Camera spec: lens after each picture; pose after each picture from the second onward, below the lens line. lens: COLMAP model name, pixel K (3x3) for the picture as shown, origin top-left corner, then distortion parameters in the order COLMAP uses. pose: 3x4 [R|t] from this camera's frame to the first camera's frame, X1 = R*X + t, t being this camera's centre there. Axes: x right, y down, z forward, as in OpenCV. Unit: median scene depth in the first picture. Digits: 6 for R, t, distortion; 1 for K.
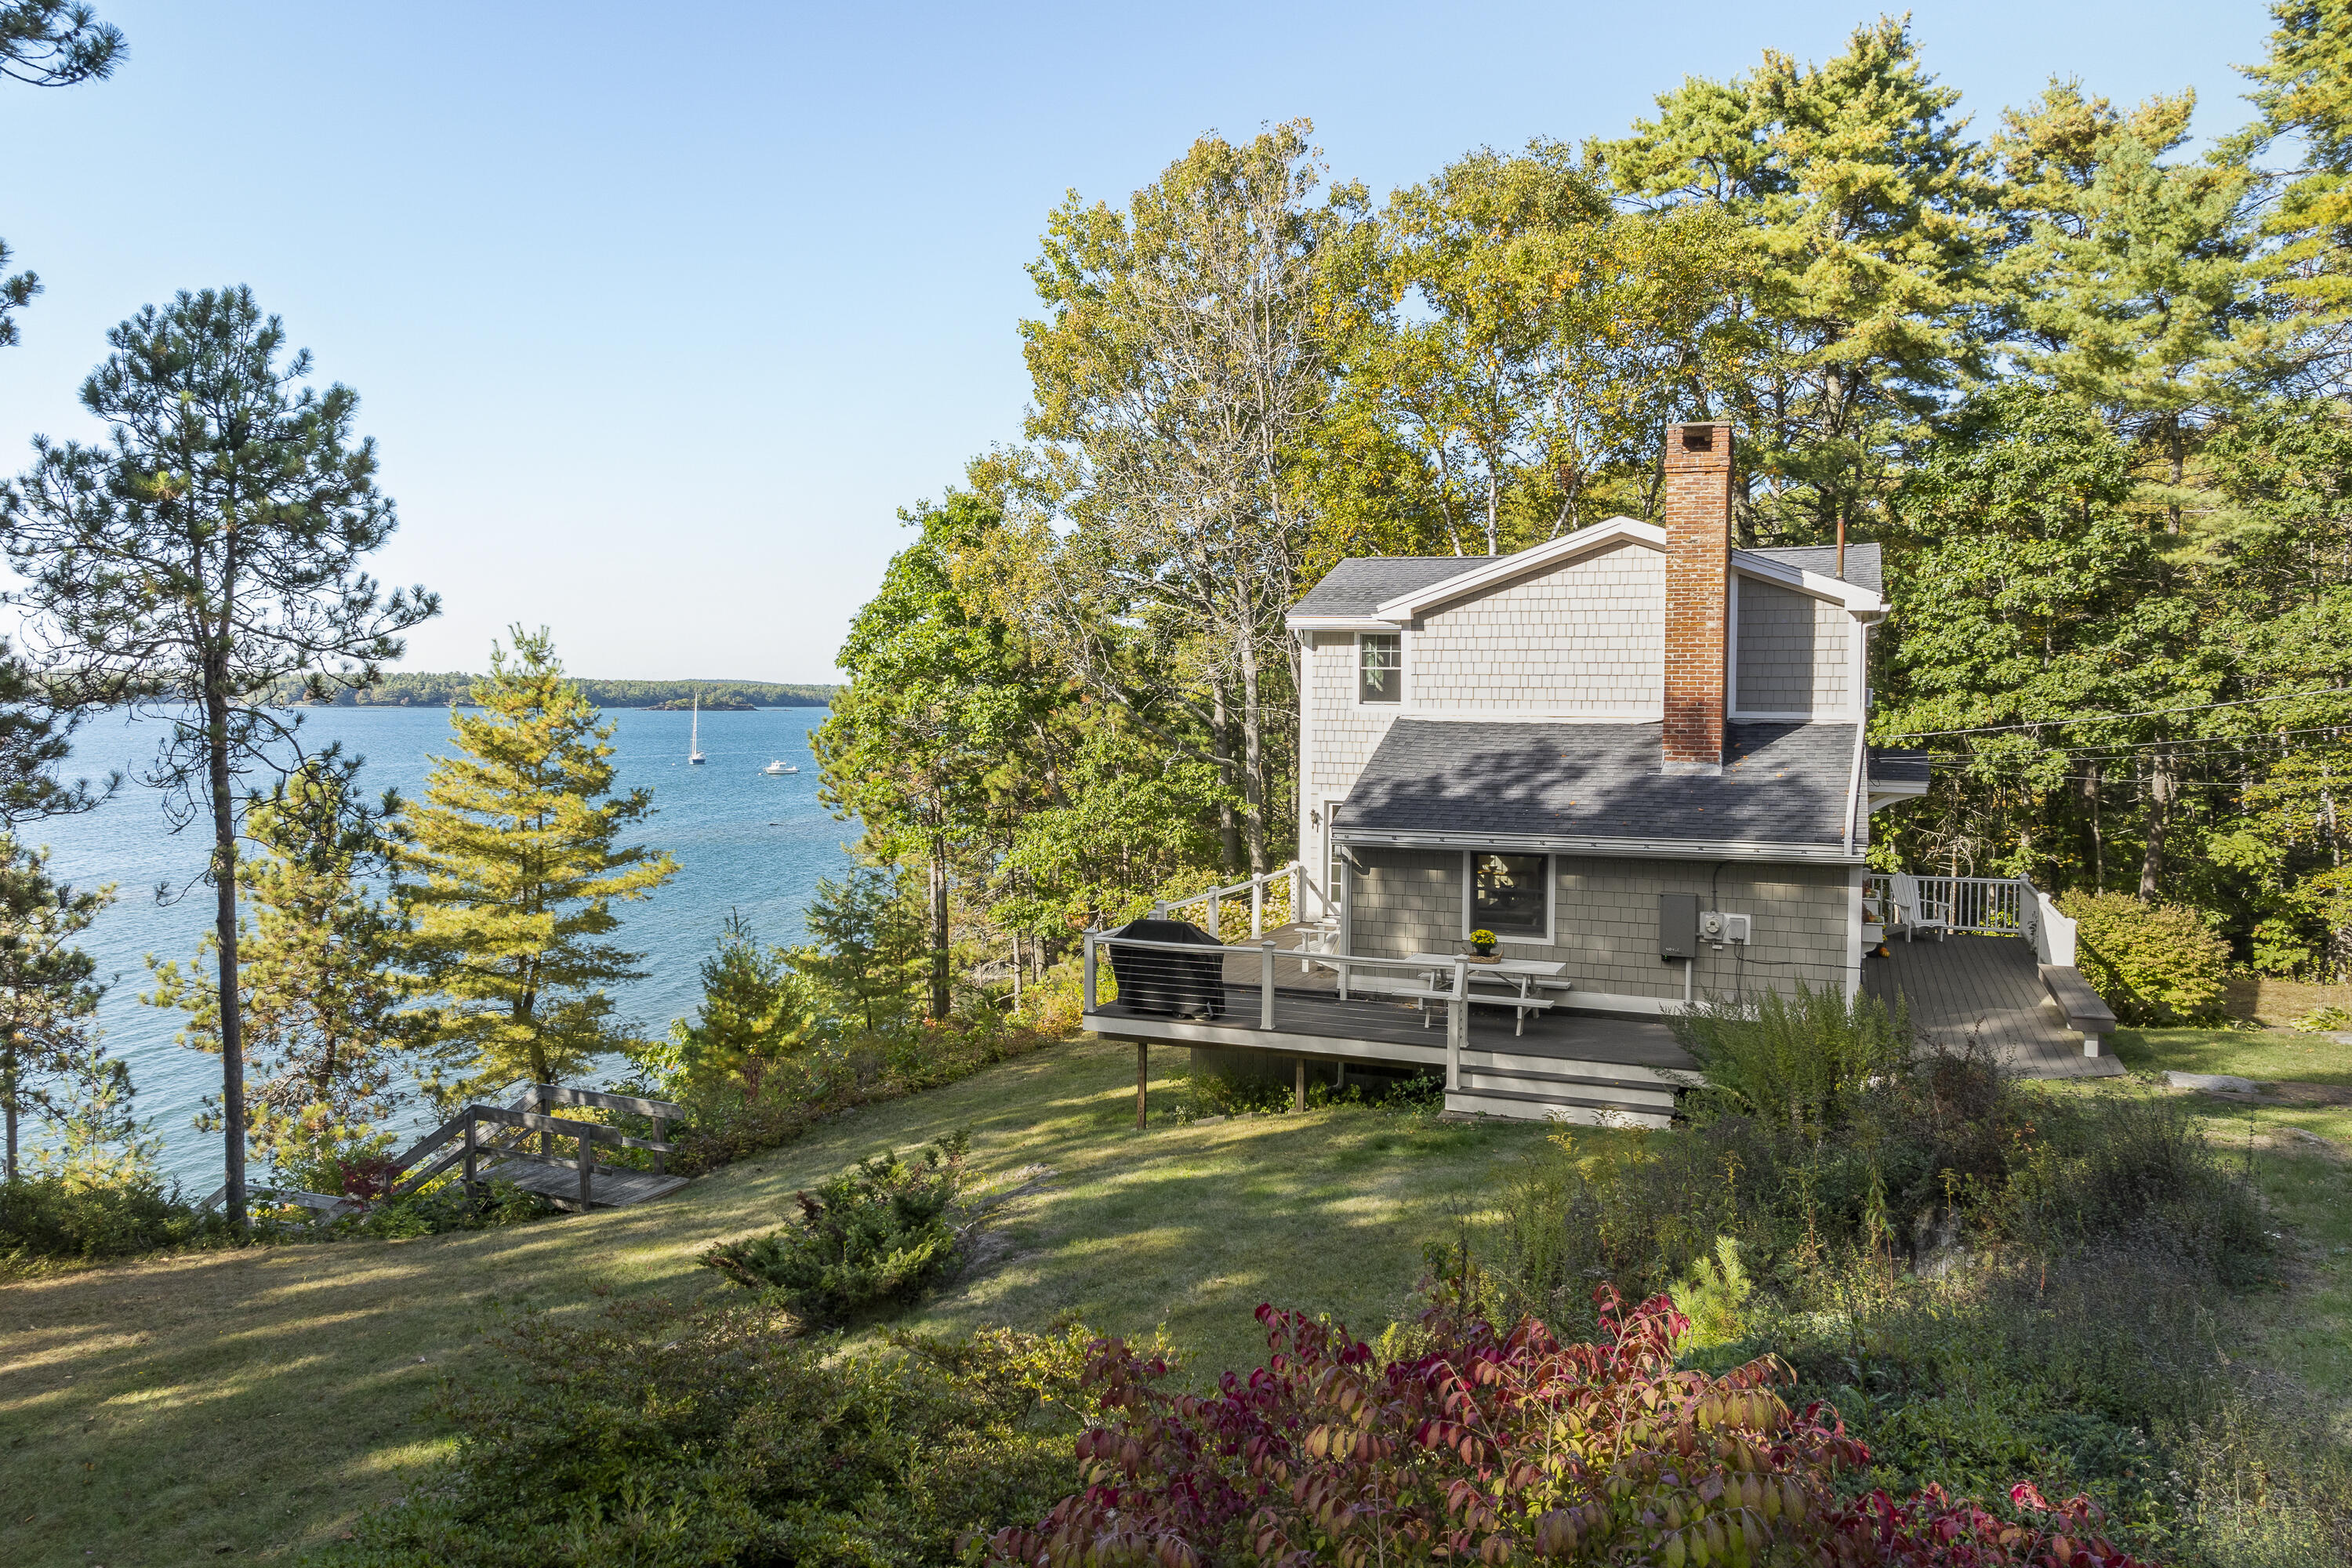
lens RADIAL K [[1646.1, 0, 1178.6], [0, 1646.1, 774.7], [0, 0, 1]] dist [-0.000764, -0.001546]
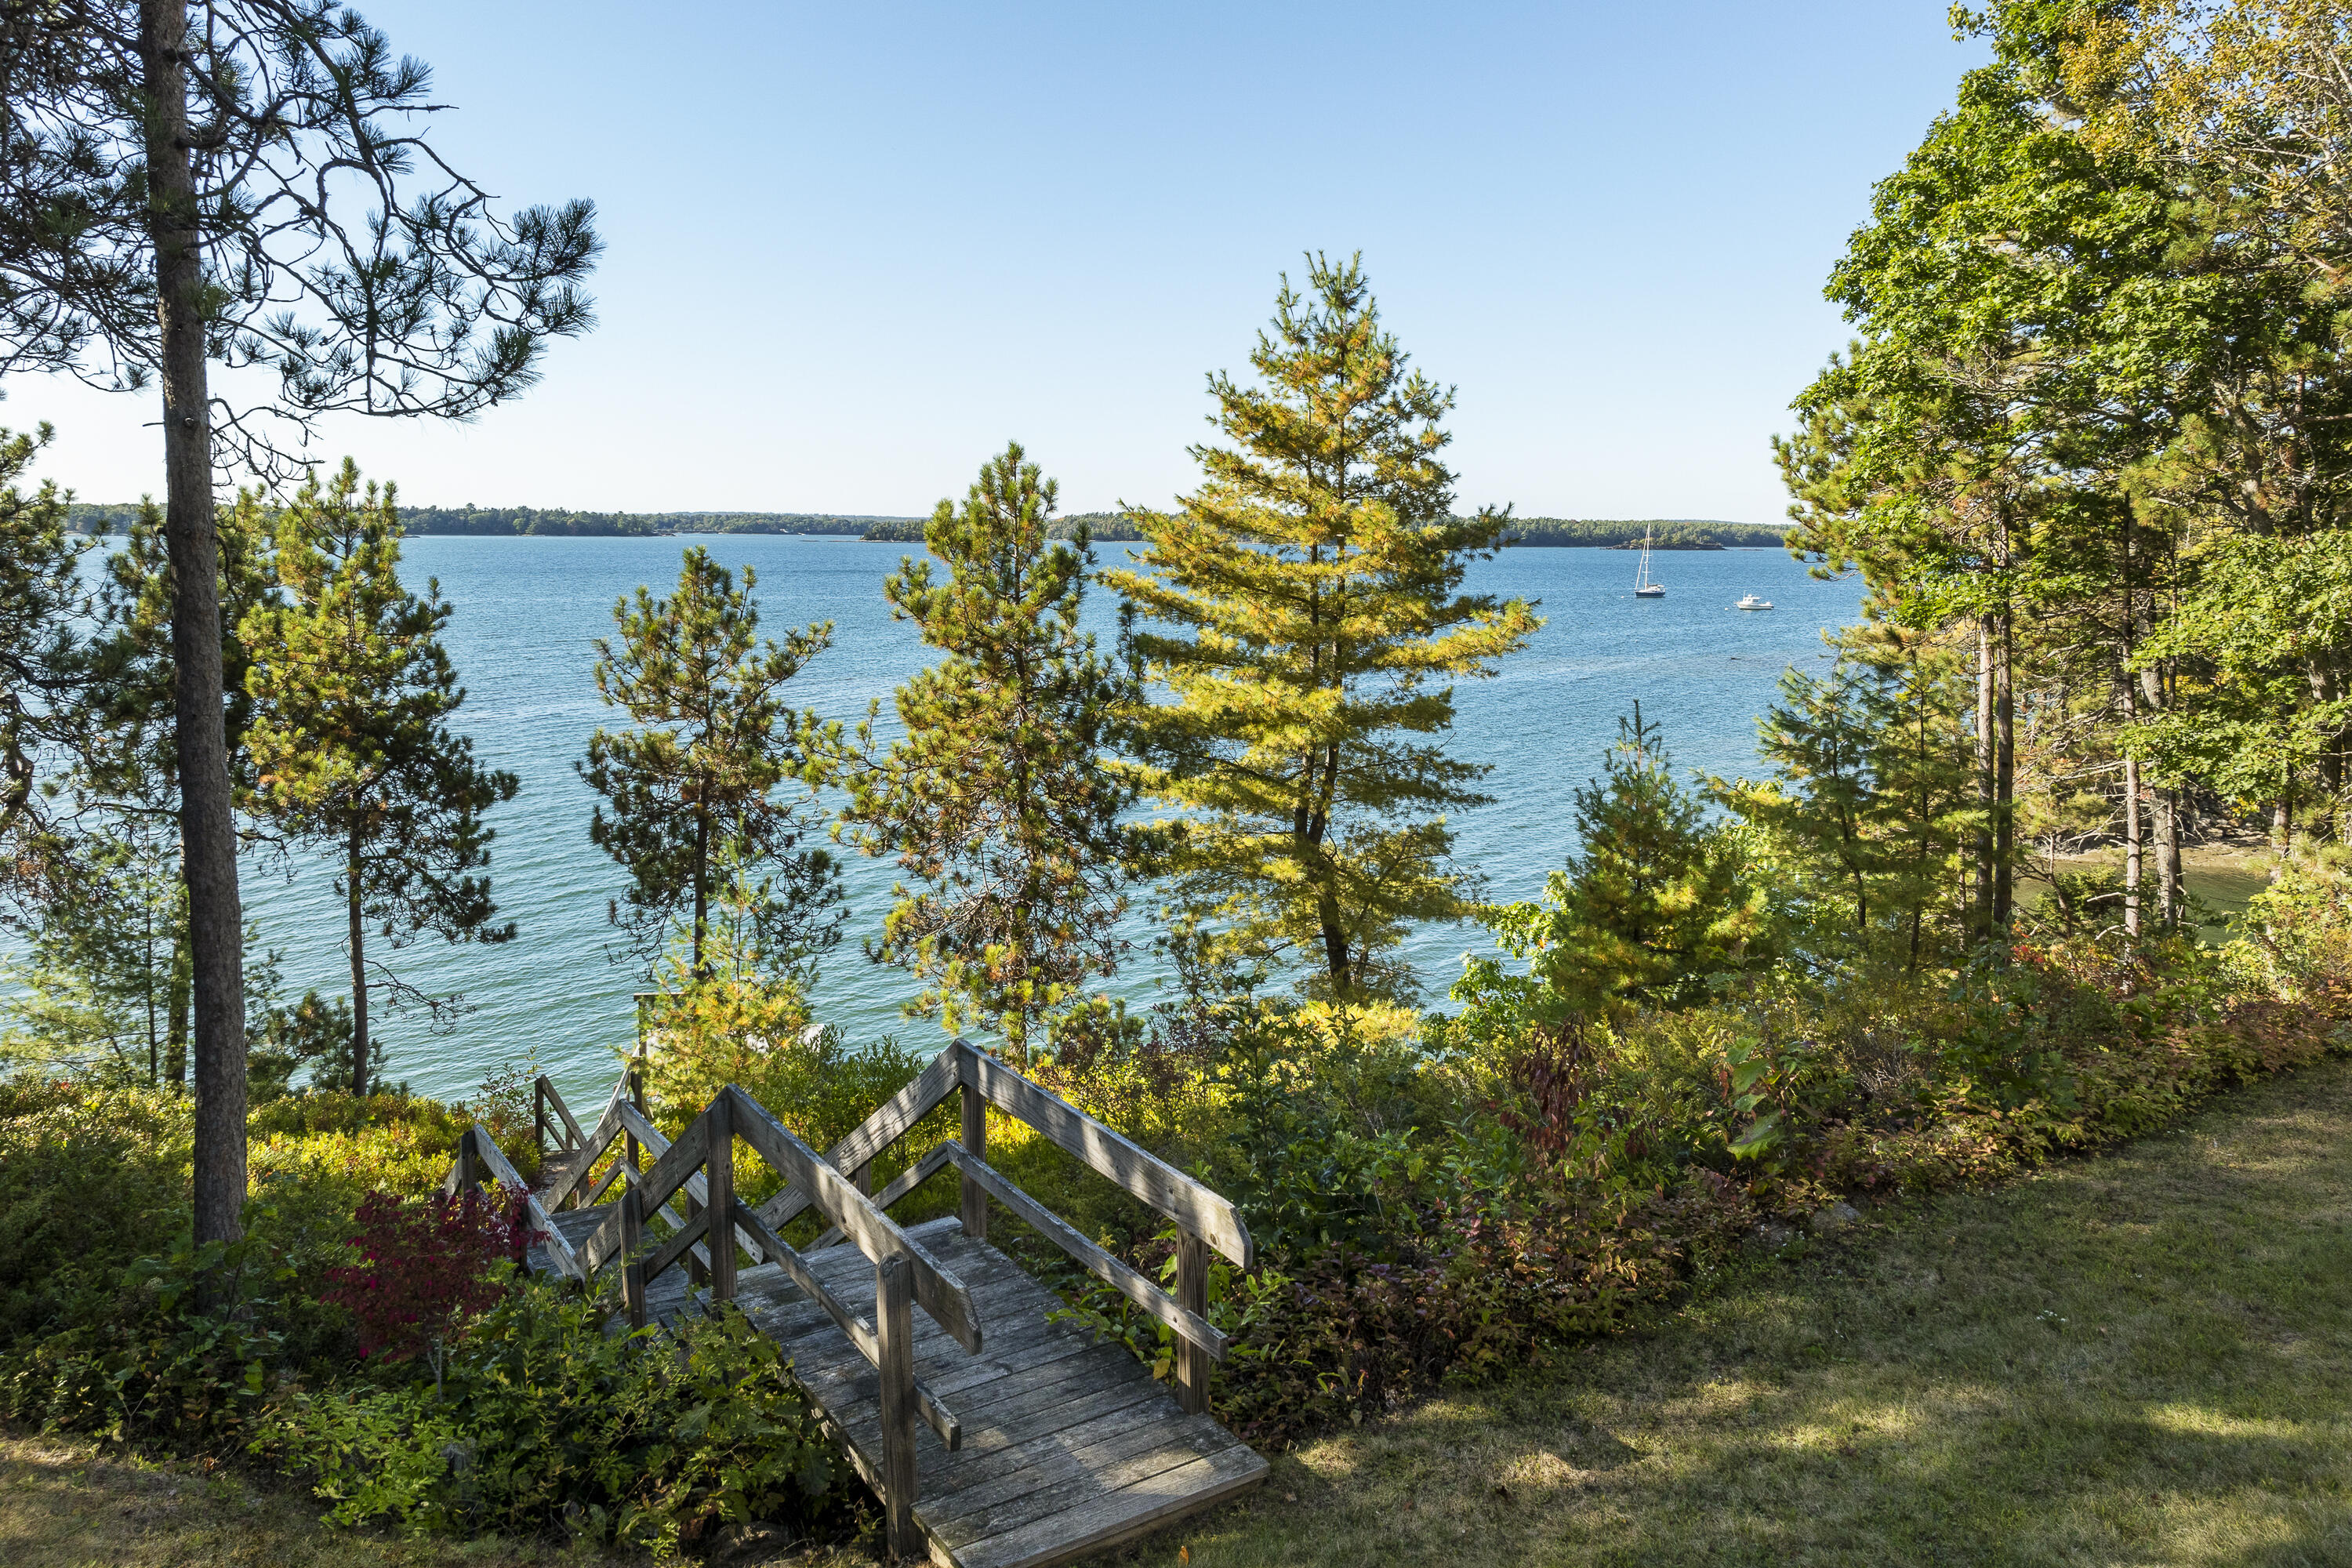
lens RADIAL K [[1646.1, 0, 1167.8], [0, 1646.1, 647.6], [0, 0, 1]] dist [-0.000764, -0.001546]
pose [[0.837123, 0.030338, -0.546173, -0.086491], [-0.023600, 0.999534, 0.019349, 0.054861], [0.546506, -0.003308, 0.837449, 0.410401]]
